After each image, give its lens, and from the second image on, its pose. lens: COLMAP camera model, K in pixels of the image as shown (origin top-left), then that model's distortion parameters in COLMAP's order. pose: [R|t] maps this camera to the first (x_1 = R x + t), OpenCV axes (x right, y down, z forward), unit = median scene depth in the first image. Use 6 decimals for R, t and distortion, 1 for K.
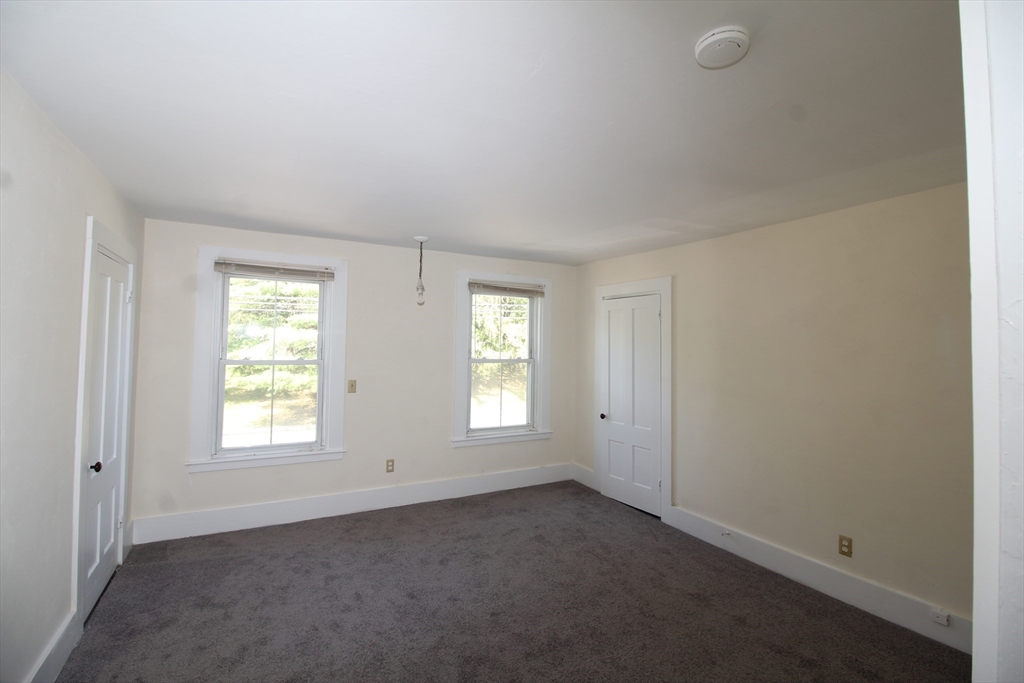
lens RADIAL K [[476.6, 0, 513.0], [0, 476.6, 341.5], [0, 0, 1]] dist [-0.004944, -0.010095]
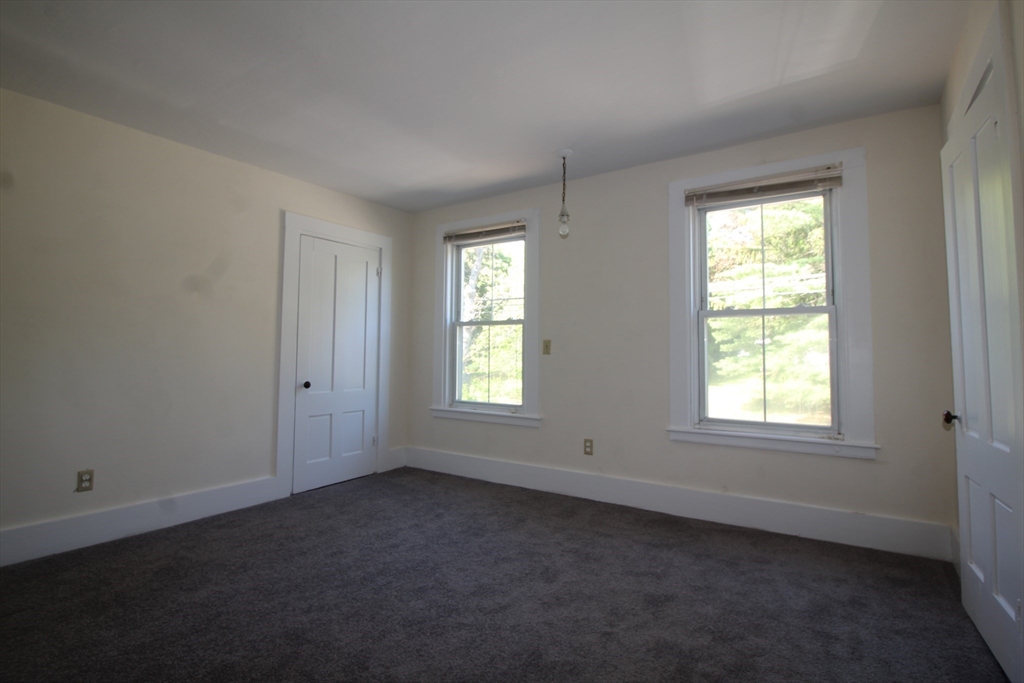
lens RADIAL K [[509.9, 0, 512.2], [0, 509.9, 341.2], [0, 0, 1]] dist [-0.017790, -0.000282]
pose [[0.454040, -0.028881, -0.890513, 0.457259], [0.013286, 0.999583, -0.025644, 0.102856], [0.890882, -0.000188, 0.454234, 0.495124]]
